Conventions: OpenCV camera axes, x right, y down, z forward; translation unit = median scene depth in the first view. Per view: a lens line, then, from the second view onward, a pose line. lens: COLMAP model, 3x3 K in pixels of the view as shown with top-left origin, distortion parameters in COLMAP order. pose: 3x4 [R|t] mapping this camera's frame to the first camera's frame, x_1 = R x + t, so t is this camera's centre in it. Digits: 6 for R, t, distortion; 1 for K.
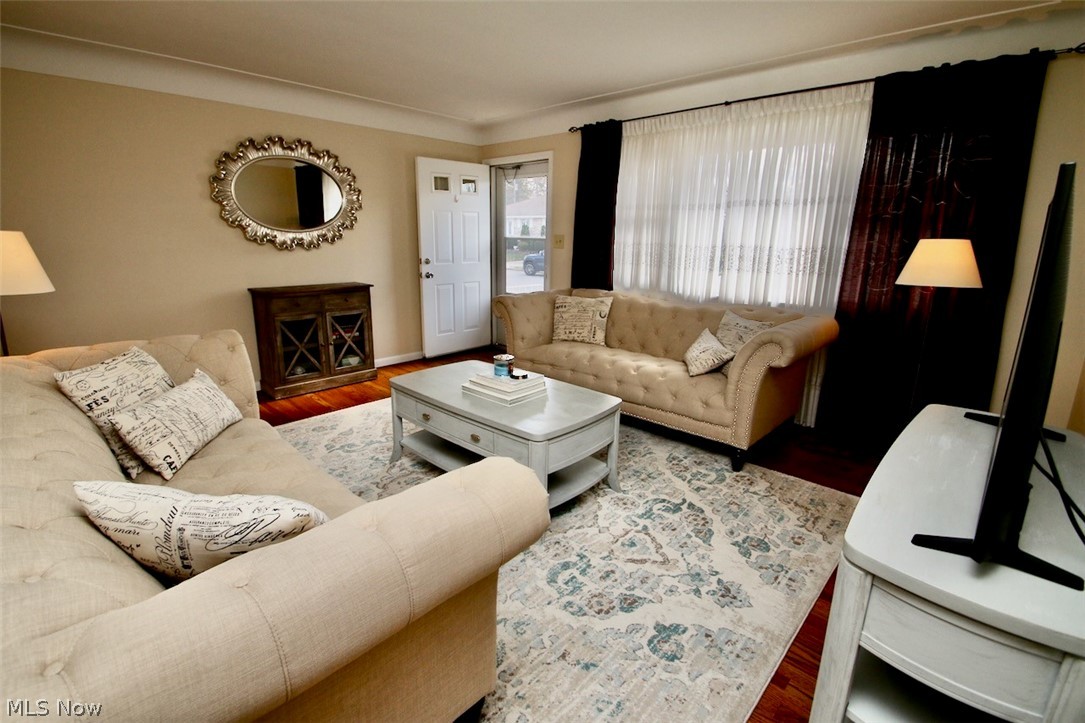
lens RADIAL K [[499.2, 0, 533.6], [0, 499.2, 345.5], [0, 0, 1]] dist [0.014394, -0.000209]
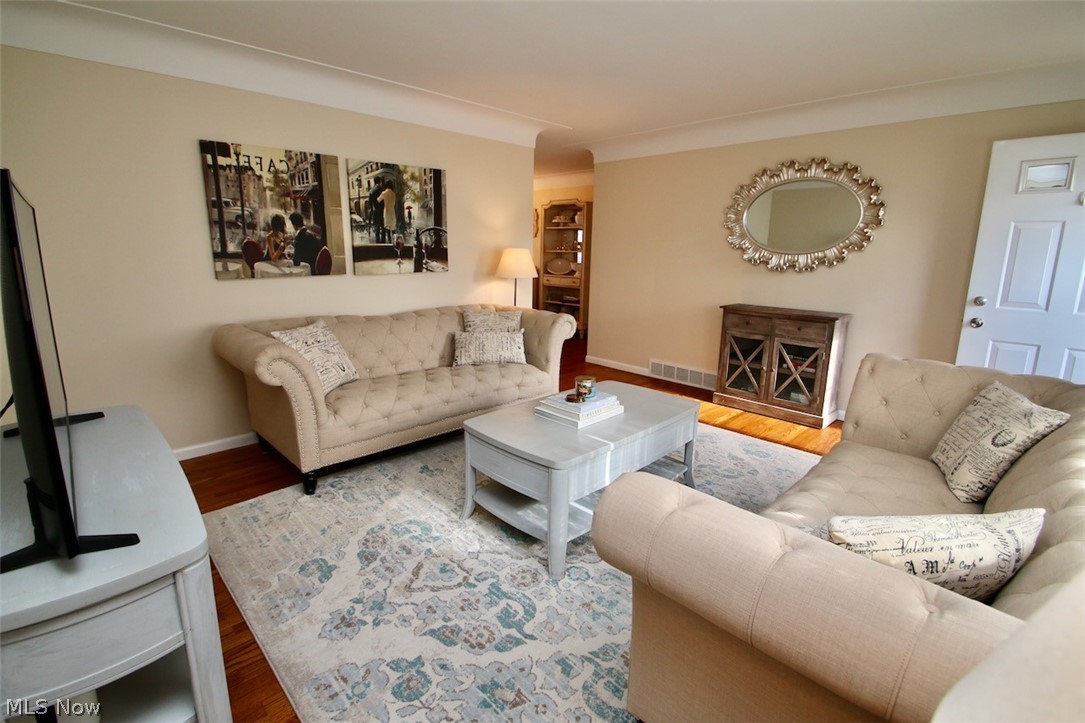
lens RADIAL K [[499.2, 0, 533.6], [0, 499.2, 345.5], [0, 0, 1]] dist [0.014394, -0.000209]
pose [[-0.036113, 0.184644, -0.982142, 0.839345], [-0.238401, 0.952817, 0.187897, -0.185507], [0.970495, 0.240930, 0.009610, 0.842715]]
